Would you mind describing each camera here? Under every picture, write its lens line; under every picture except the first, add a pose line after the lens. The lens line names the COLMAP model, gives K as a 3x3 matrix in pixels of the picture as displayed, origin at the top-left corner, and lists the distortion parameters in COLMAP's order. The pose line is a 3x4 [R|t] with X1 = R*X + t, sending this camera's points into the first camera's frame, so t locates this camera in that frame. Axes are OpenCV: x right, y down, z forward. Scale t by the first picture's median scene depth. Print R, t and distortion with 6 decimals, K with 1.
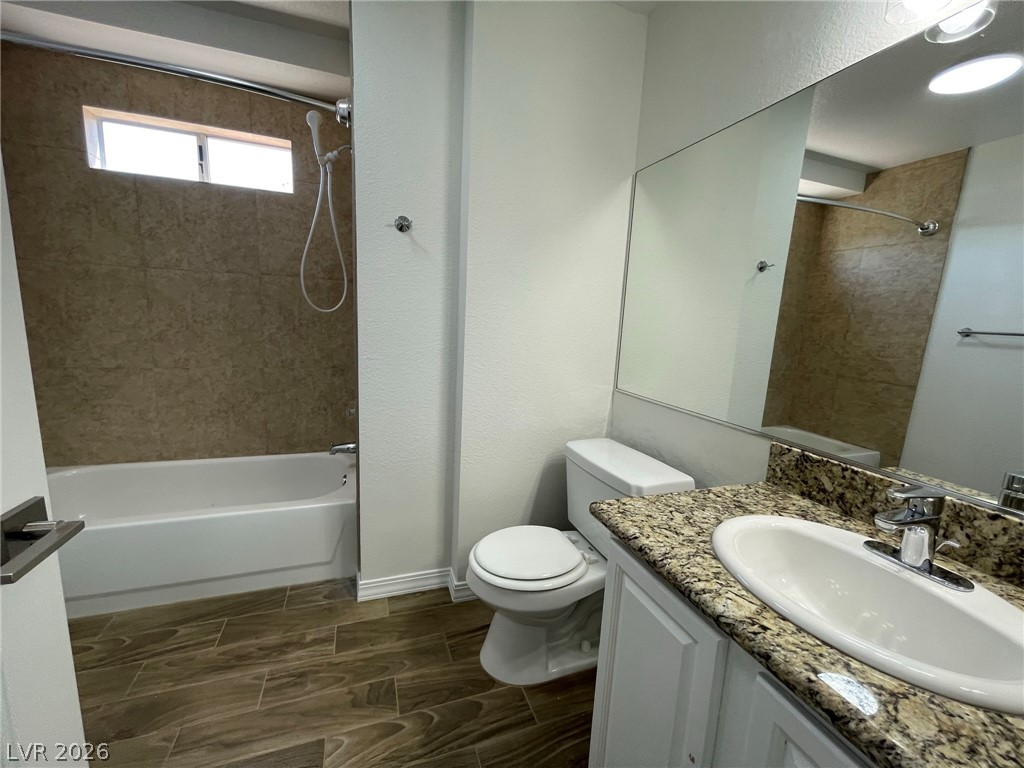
lens RADIAL K [[417.2, 0, 508.1], [0, 417.2, 387.0], [0, 0, 1]] dist [-0.003427, 0.000904]
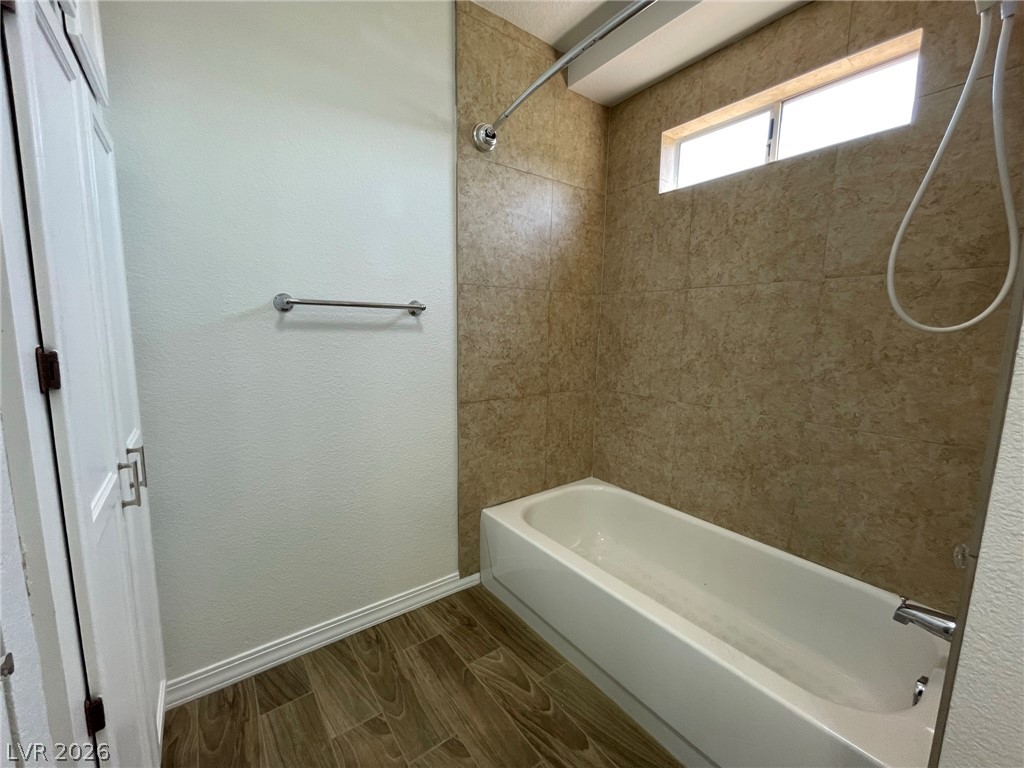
lens RADIAL K [[417.2, 0, 508.1], [0, 417.2, 387.0], [0, 0, 1]] dist [-0.003427, 0.000904]
pose [[0.289957, 0.091310, -0.952674, -0.120335], [-0.162001, 0.985756, 0.045174, -0.060282], [0.943229, 0.141236, 0.300620, 0.405083]]
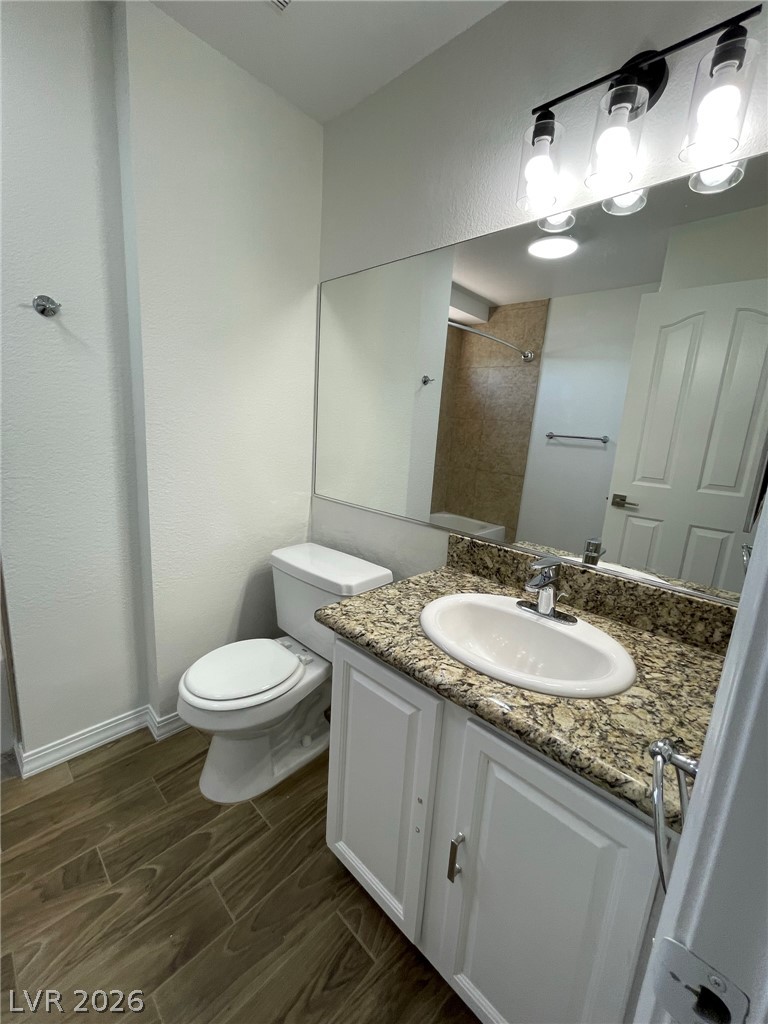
lens RADIAL K [[417.2, 0, 381.4], [0, 417.2, 508.2], [0, 0, 1]] dist [-0.003427, 0.000904]
pose [[0.894755, -0.079503, 0.439423, -0.045245], [0.054287, 0.996091, 0.069678, -0.021547], [-0.443245, -0.038490, 0.895574, -0.006658]]
